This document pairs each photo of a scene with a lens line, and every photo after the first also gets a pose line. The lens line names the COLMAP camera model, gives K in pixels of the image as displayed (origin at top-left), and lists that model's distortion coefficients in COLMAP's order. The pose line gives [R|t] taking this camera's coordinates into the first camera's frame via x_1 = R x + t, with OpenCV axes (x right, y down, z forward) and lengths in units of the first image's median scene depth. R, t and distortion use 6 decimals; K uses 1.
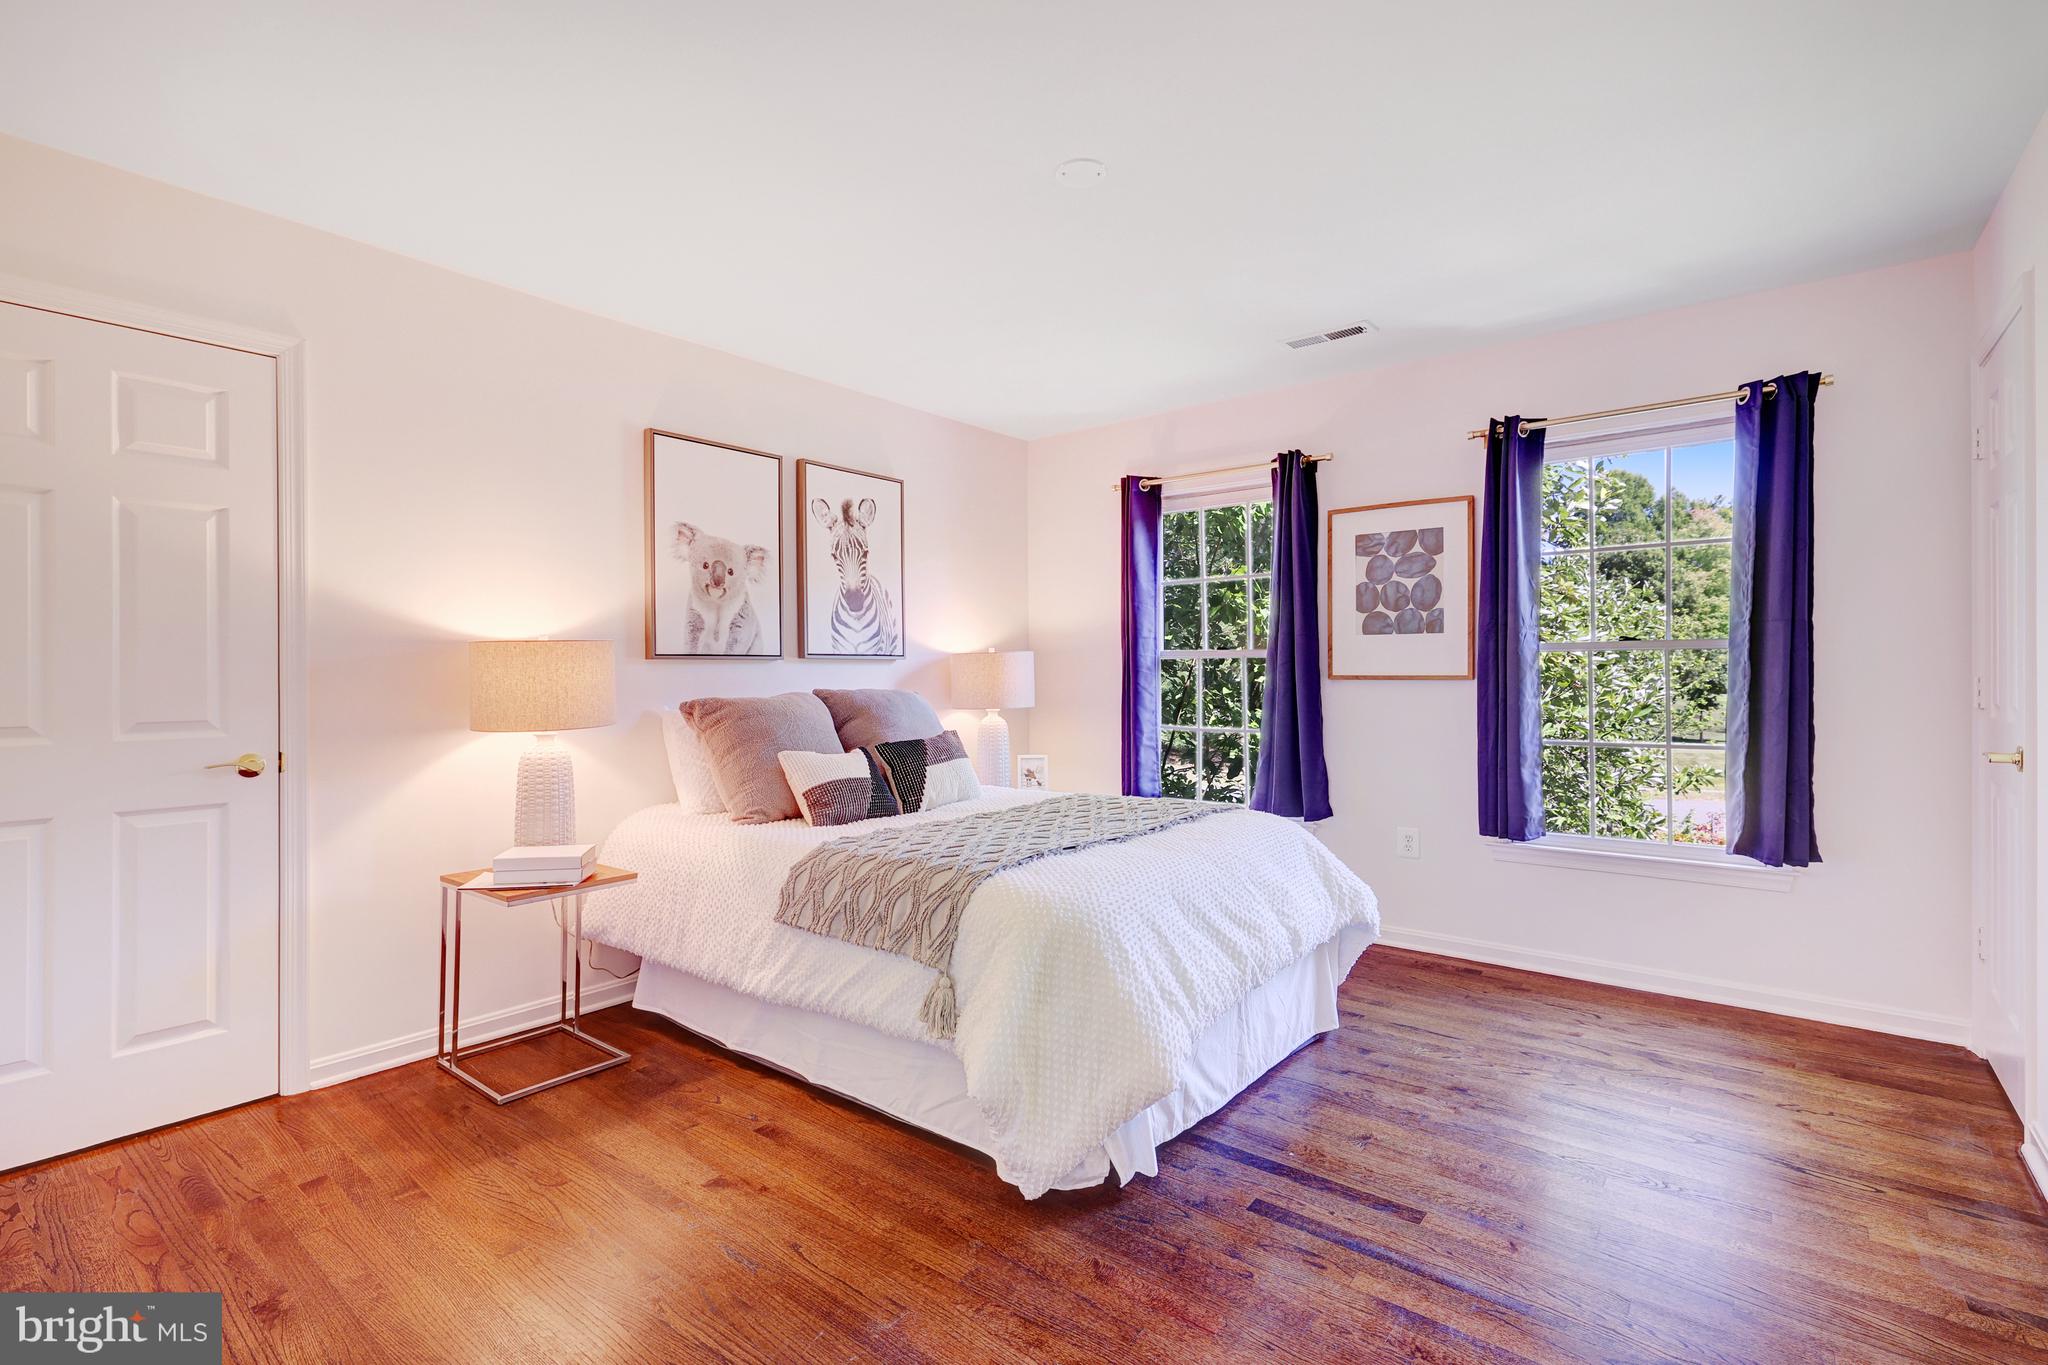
lens RADIAL K [[941.6, 0, 1022.0], [0, 941.6, 677.5], [0, 0, 1]] dist [0.005547, 0.000298]
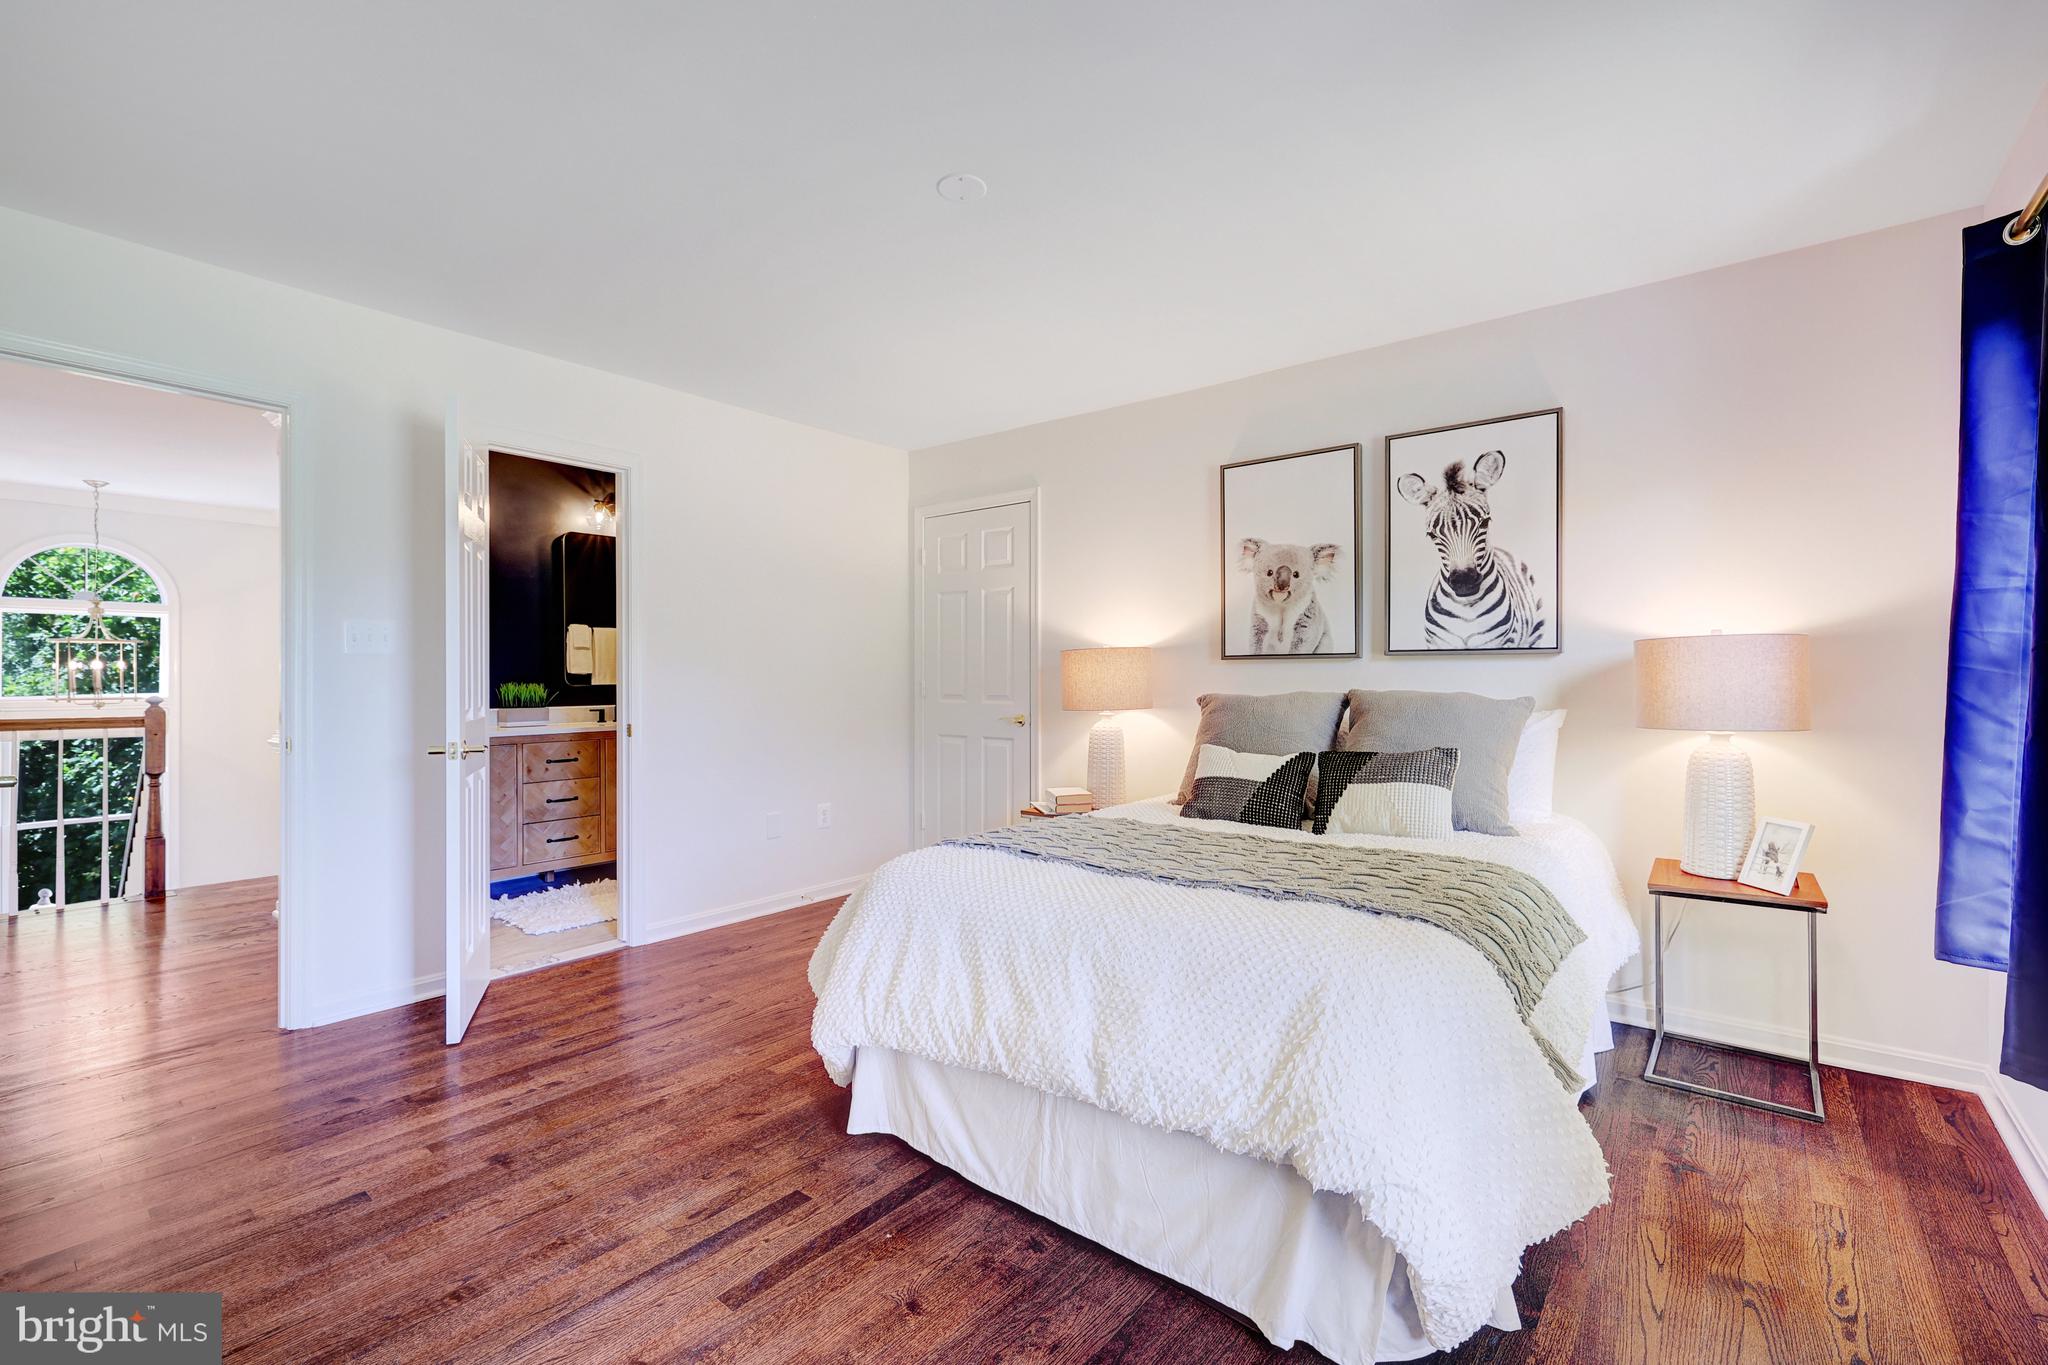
lens RADIAL K [[893.5, 0, 1021.9], [0, 893.5, 675.2], [0, 0, 1]] dist [0.003847, -0.000203]
pose [[-0.004977, 0.007163, -0.999962, 0.692935], [-0.002785, 0.999970, 0.007177, -0.007095], [0.999984, 0.002820, -0.004956, 0.711008]]
